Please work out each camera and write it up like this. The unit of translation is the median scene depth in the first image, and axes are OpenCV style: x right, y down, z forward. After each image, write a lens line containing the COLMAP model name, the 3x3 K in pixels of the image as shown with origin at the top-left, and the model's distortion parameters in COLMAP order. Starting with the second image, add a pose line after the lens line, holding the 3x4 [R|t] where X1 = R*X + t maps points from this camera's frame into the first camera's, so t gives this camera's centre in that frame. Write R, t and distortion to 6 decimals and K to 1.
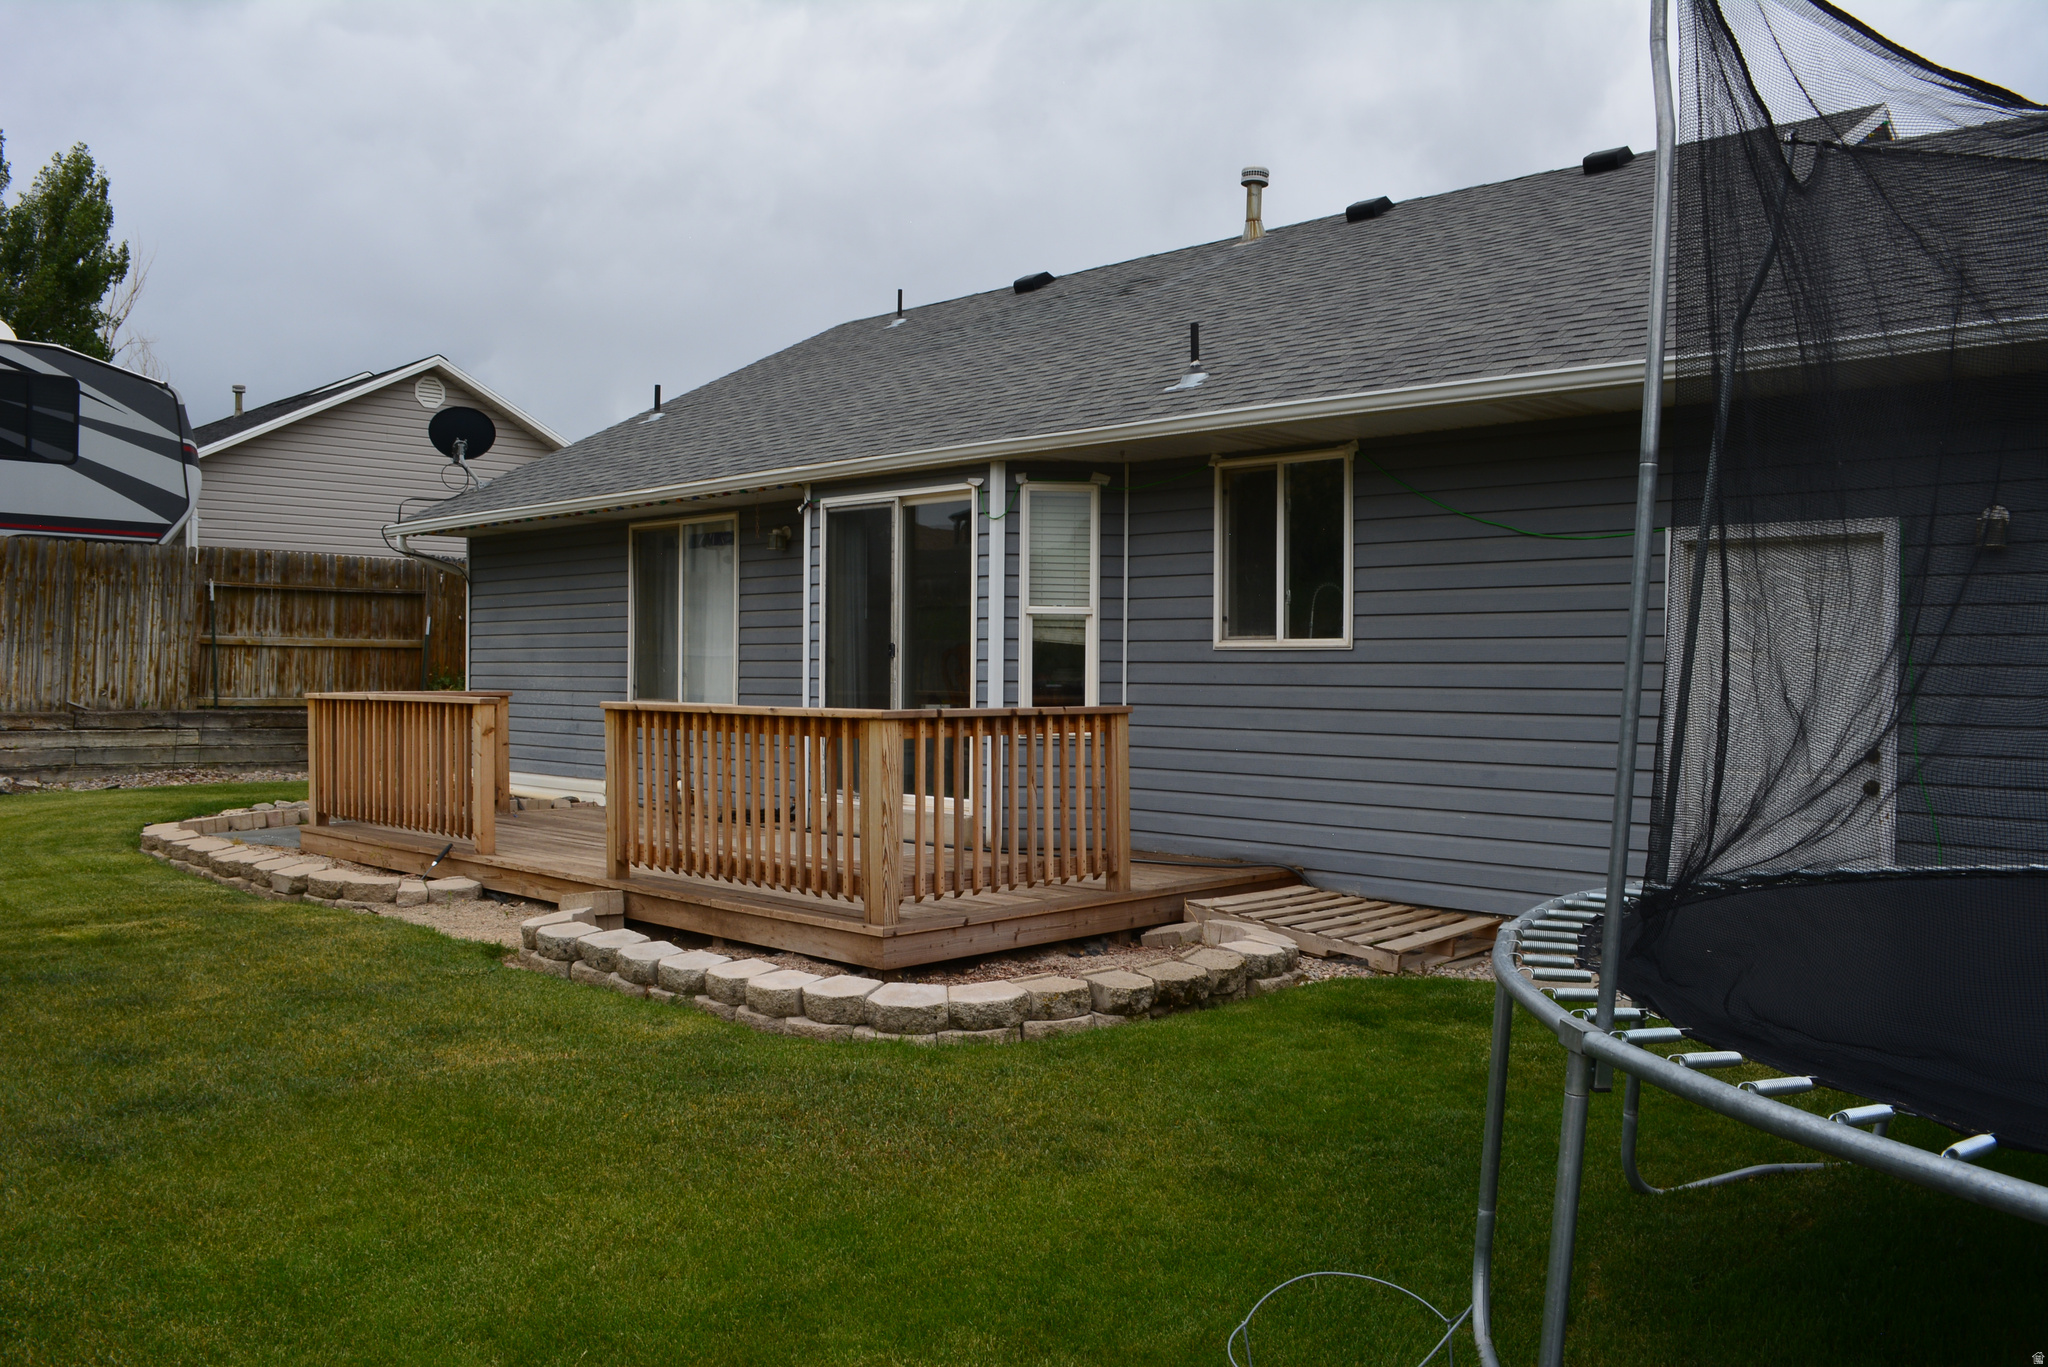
lens RADIAL K [[1635.6, 0, 1024.0], [0, 1635.6, 683.5], [0, 0, 1]] dist [-0.092594, 0.000458]
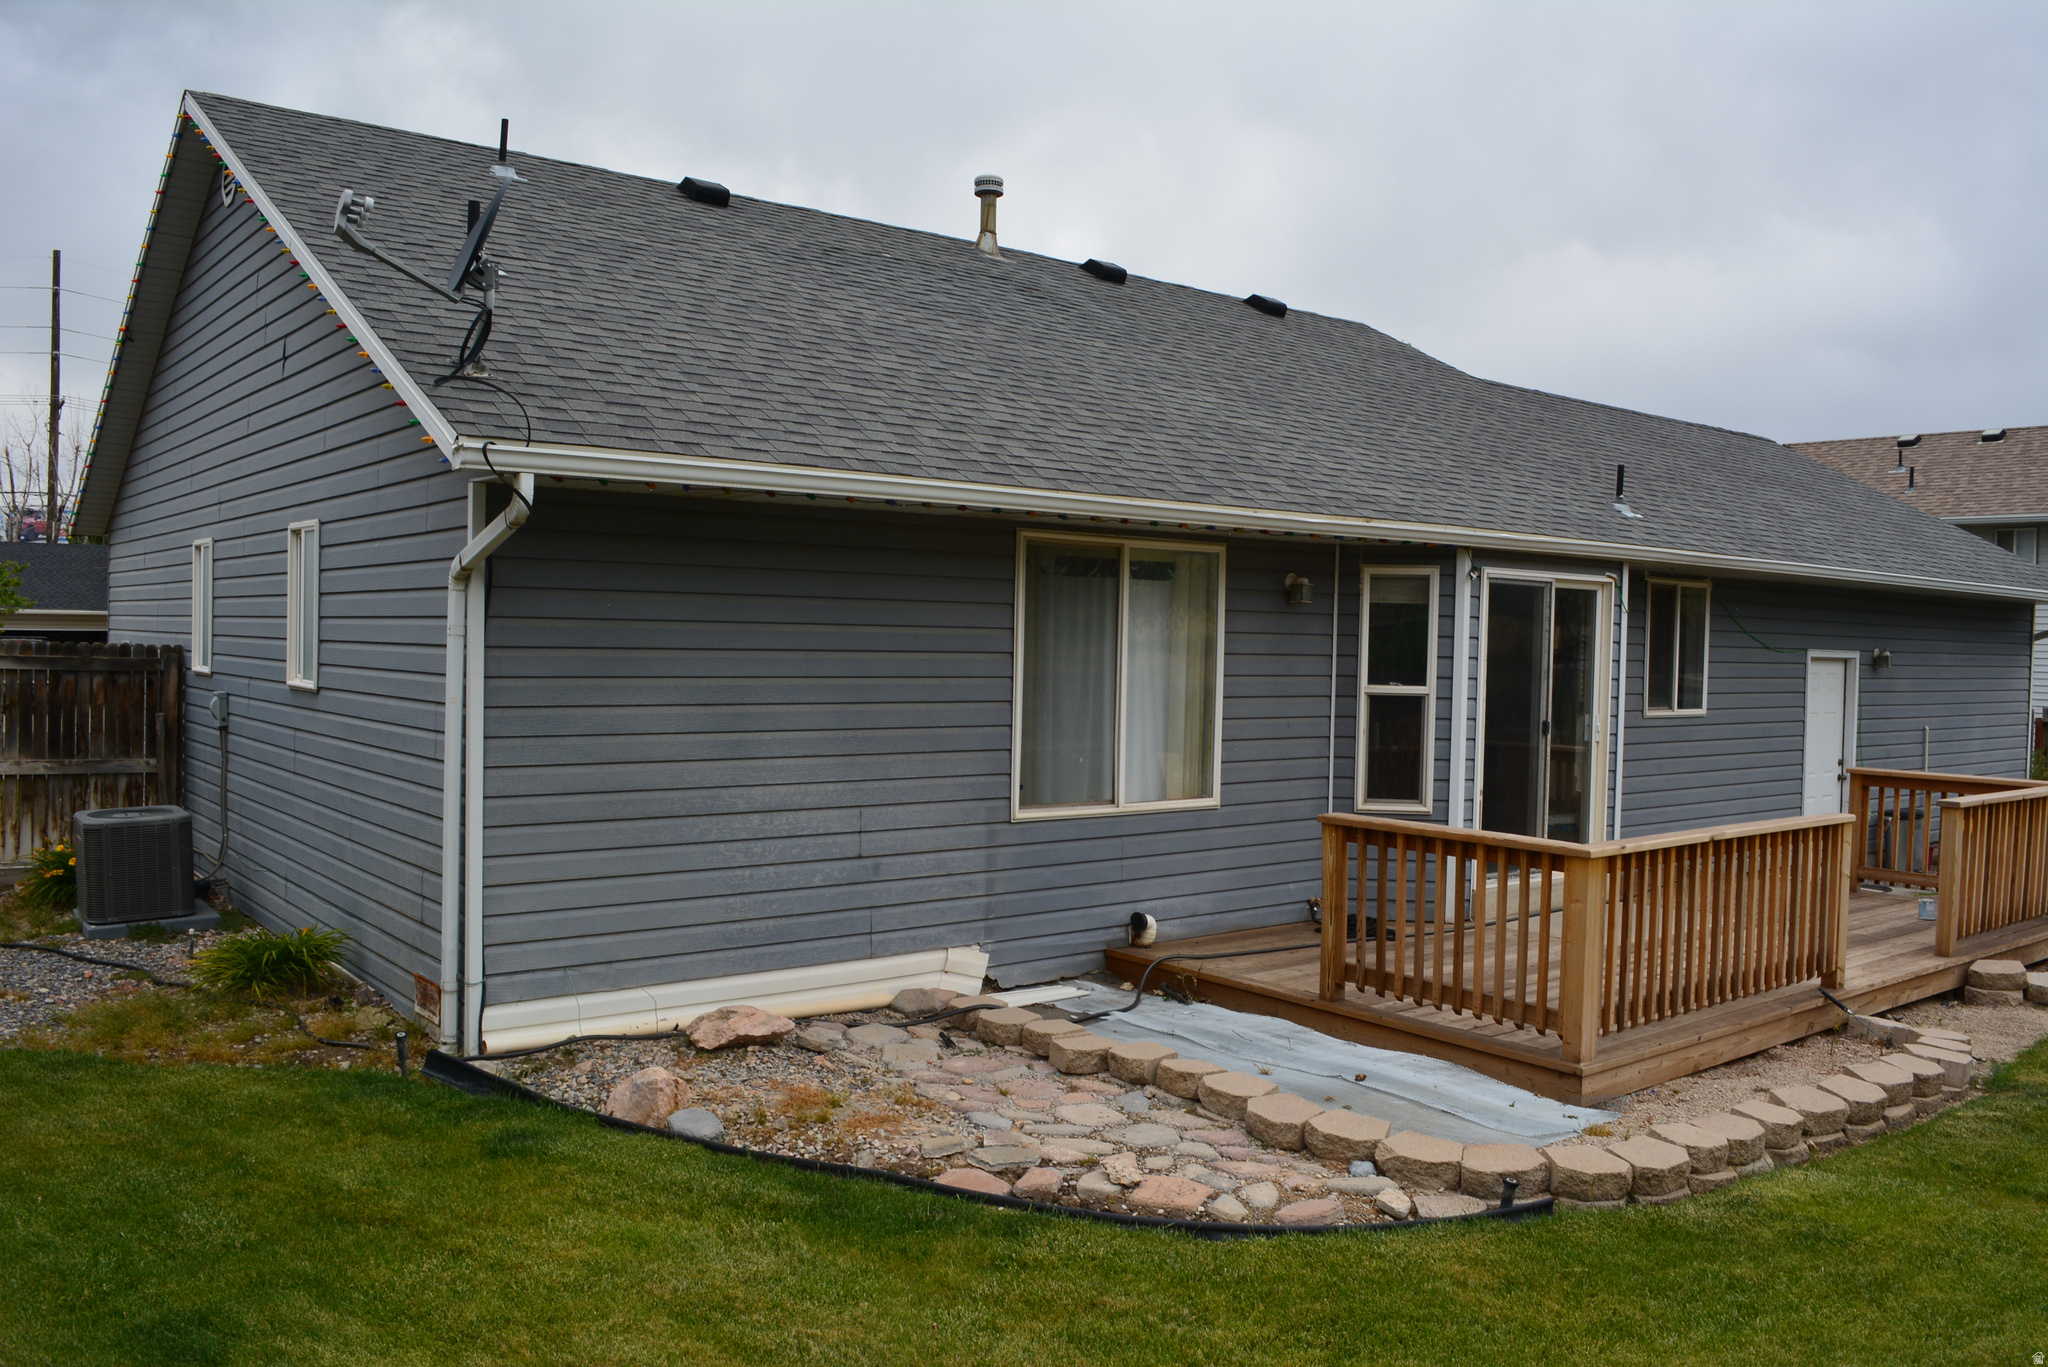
lens RADIAL K [[1635.6, 0, 1024.0], [0, 1635.6, 683.5], [0, 0, 1]] dist [-0.092594, 0.000458]
pose [[0.132189, -0.036392, 0.990556, -1.075200], [-0.016249, 0.999112, 0.038875, -0.078247], [-0.991091, -0.021234, 0.131480, 1.131877]]
